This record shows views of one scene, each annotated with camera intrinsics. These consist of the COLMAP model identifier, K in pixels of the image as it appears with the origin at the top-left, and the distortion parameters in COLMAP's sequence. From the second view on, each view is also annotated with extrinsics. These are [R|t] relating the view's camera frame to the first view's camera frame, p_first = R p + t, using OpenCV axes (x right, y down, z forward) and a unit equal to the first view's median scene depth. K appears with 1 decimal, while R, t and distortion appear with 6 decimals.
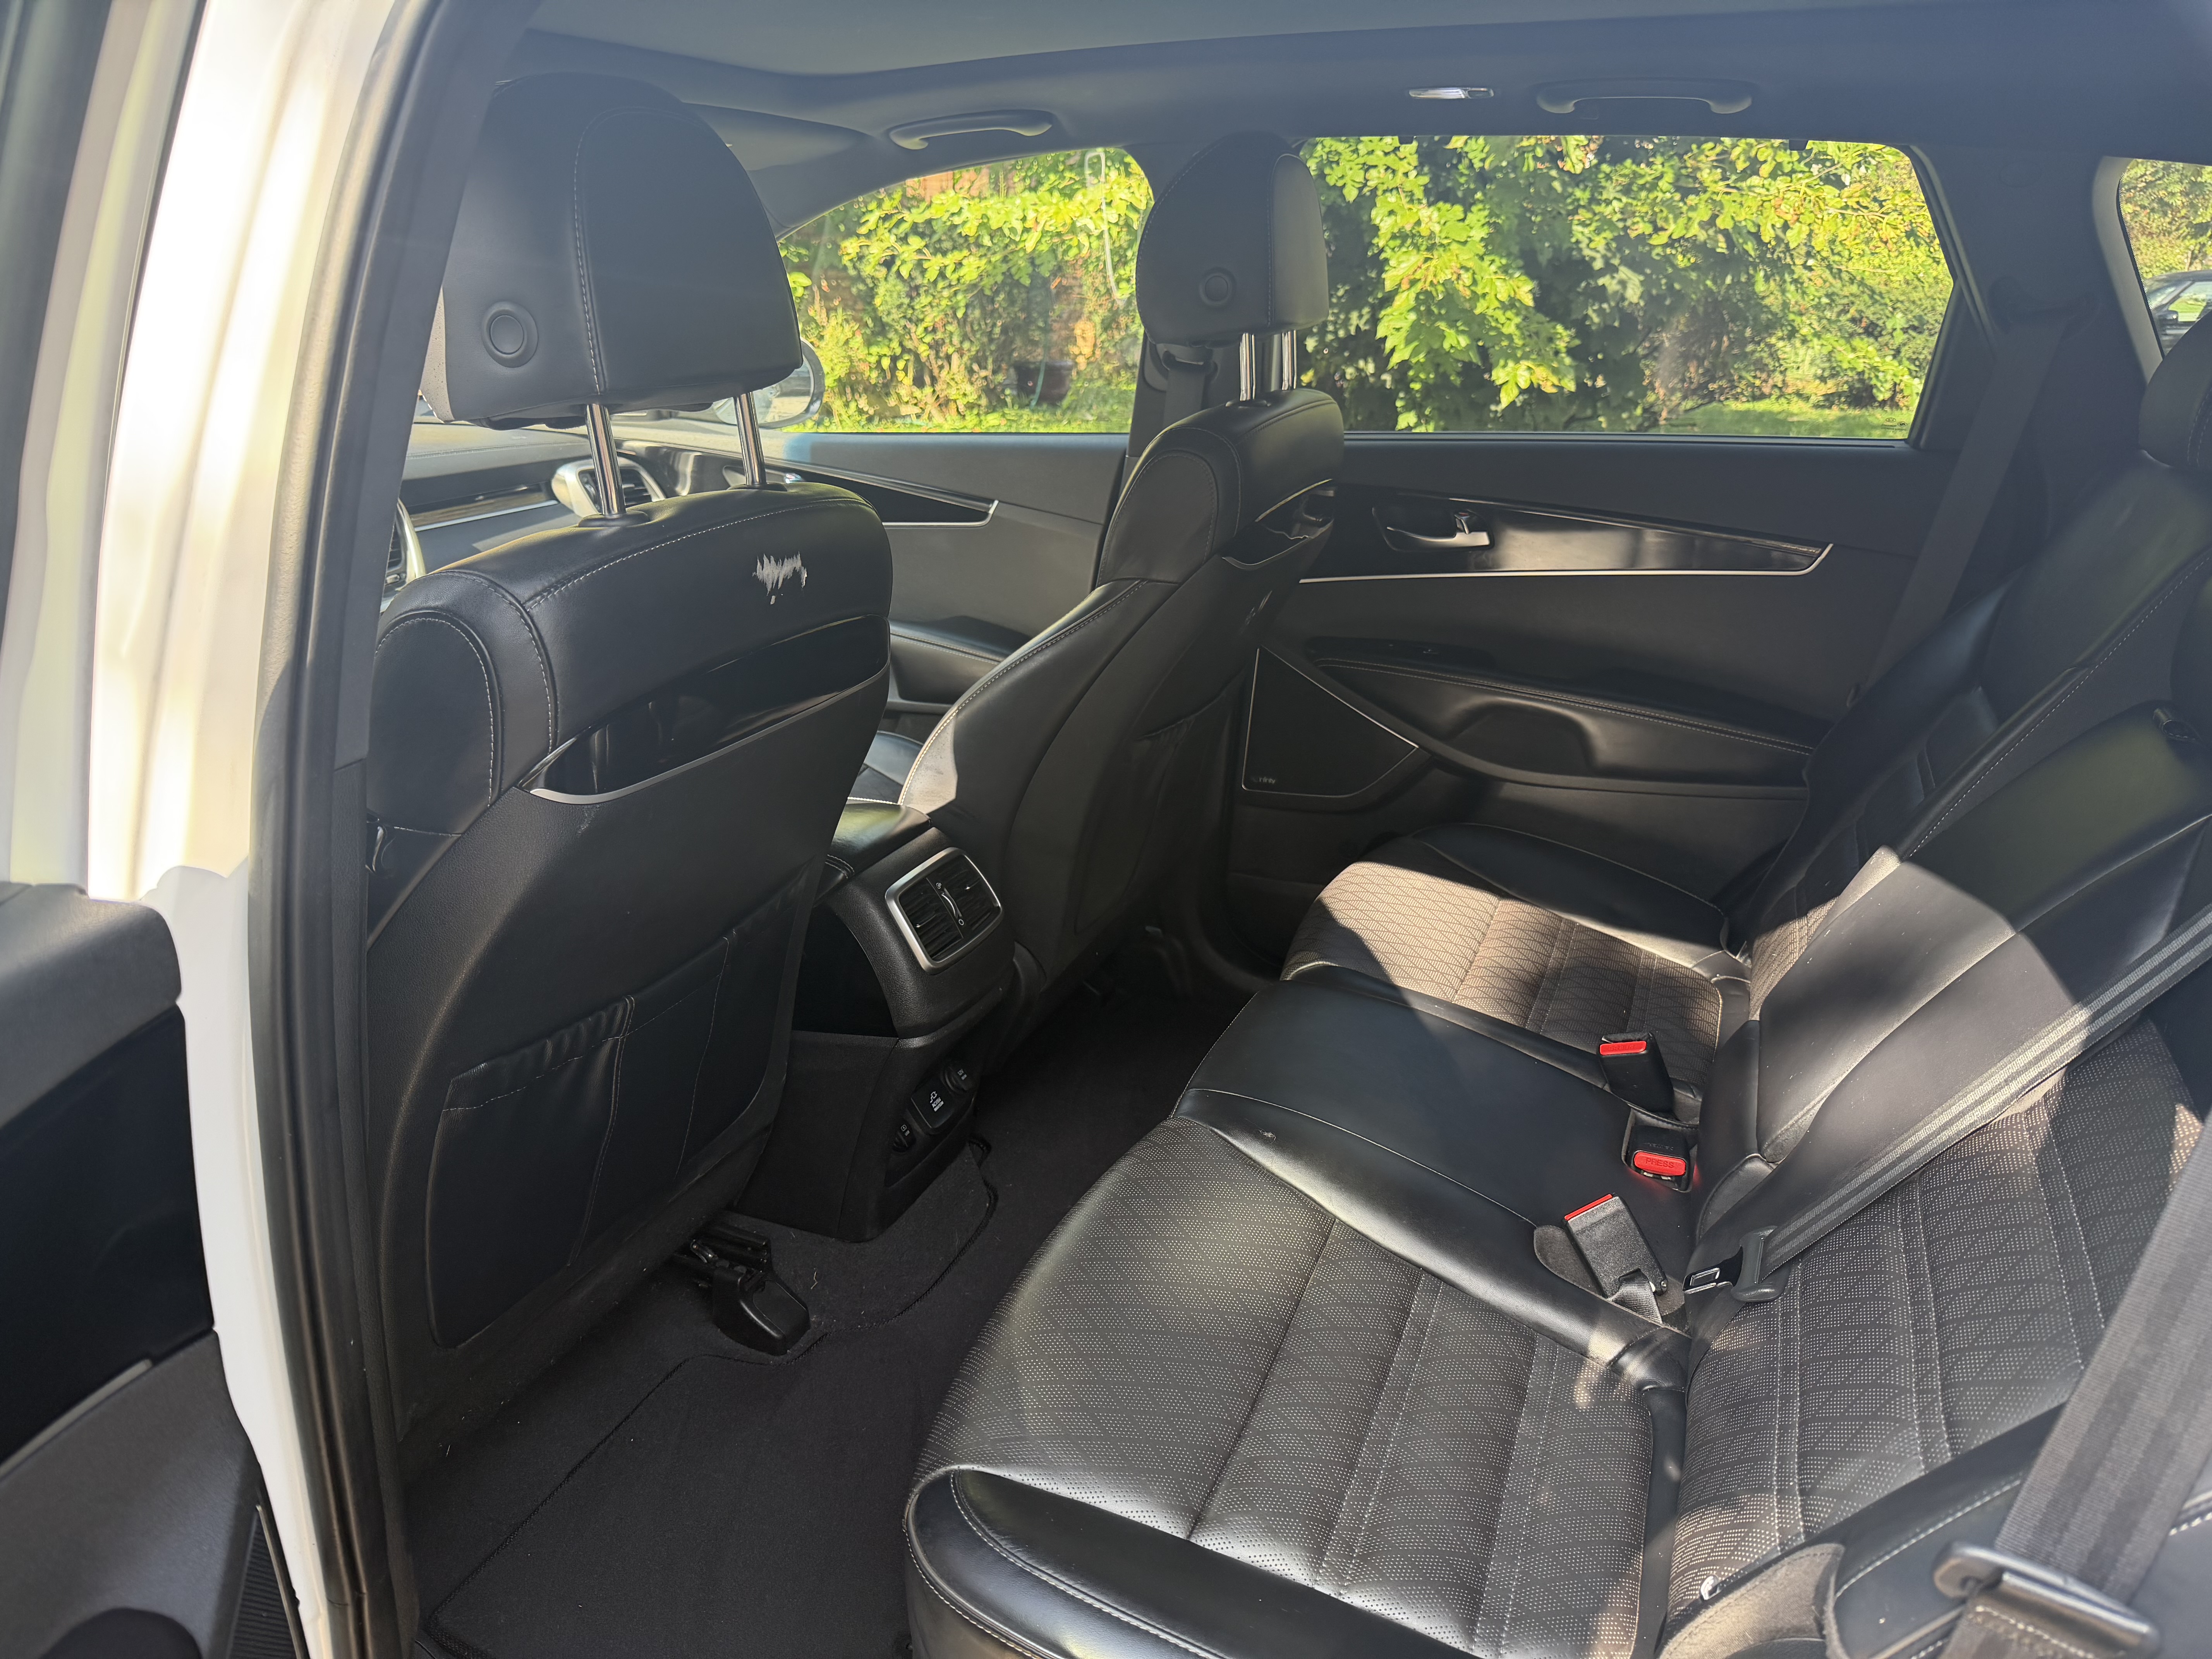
lens RADIAL K [[1520.6, 0, 1106.0], [0, 1520.6, 829.5], [0, 0, 1]] dist [0.120522, -0.182209]
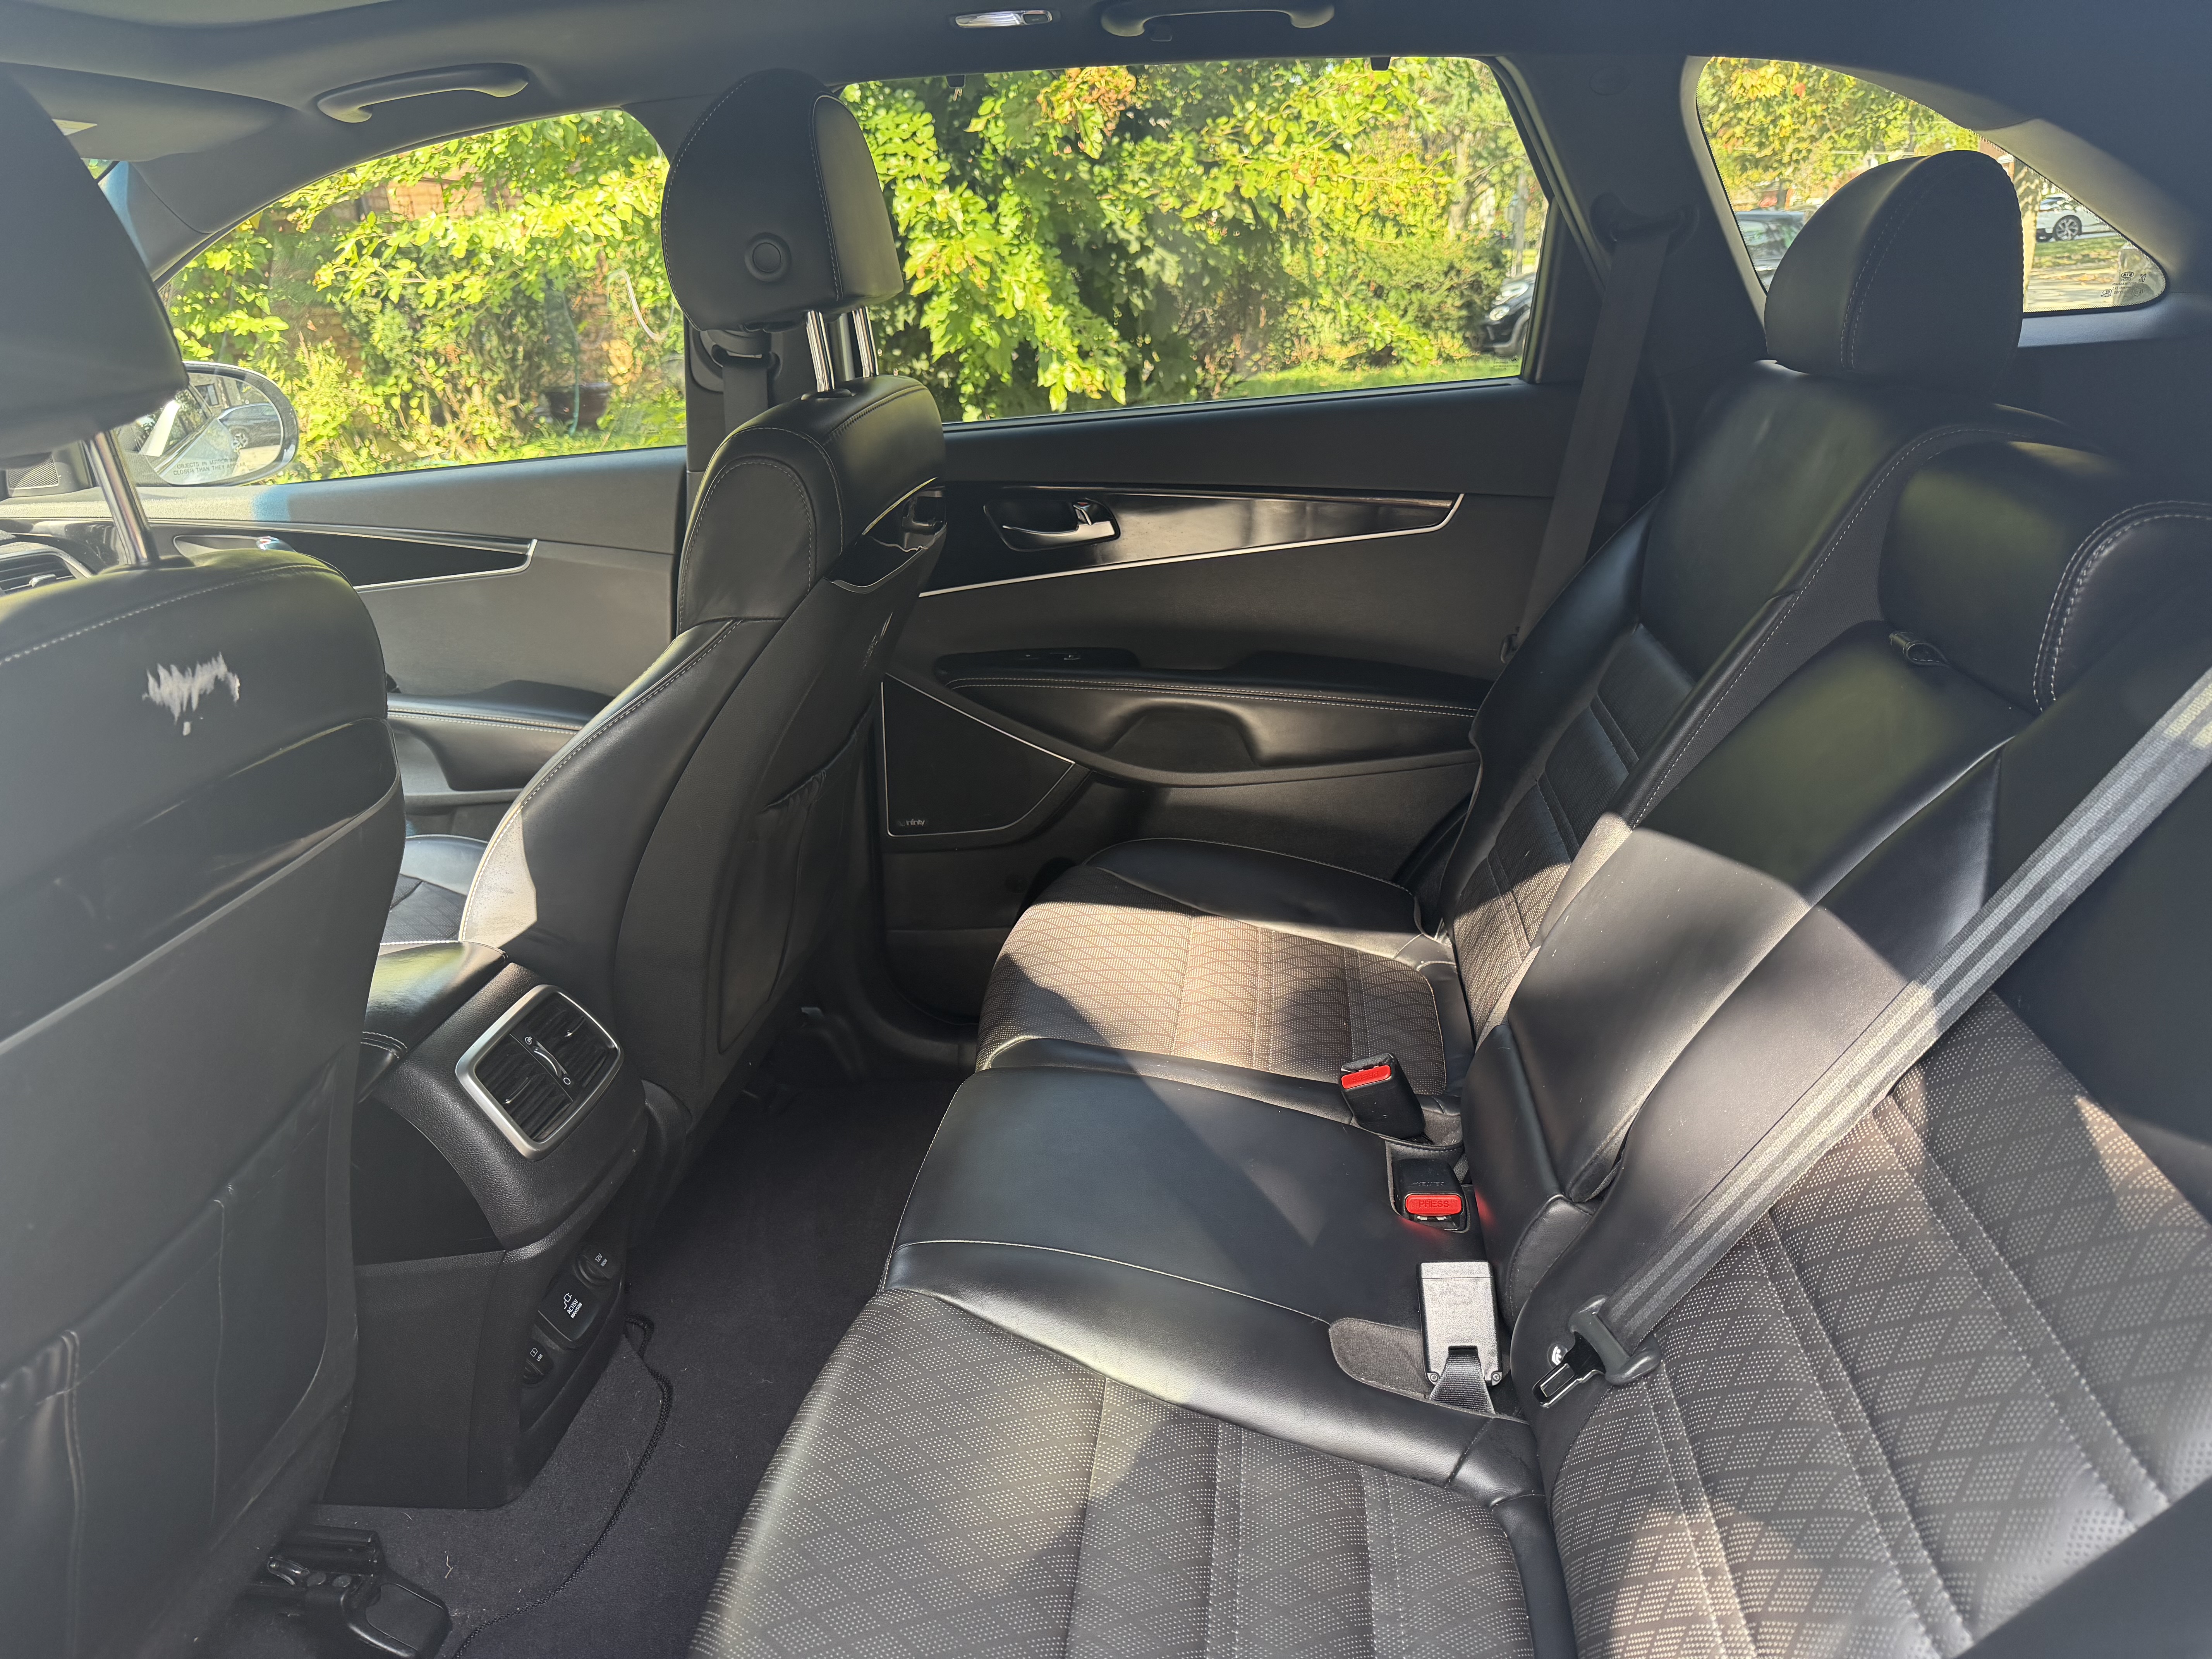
lens RADIAL K [[1520.6, 0, 1106.0], [0, 1520.6, 829.5], [0, 0, 1]] dist [0.120522, -0.182209]
pose [[0.958200, -0.157132, 0.239088, 0.000674], [0.157657, 0.987347, 0.017052, -0.029640], [-0.238743, 0.021354, 0.970848, 0.132029]]
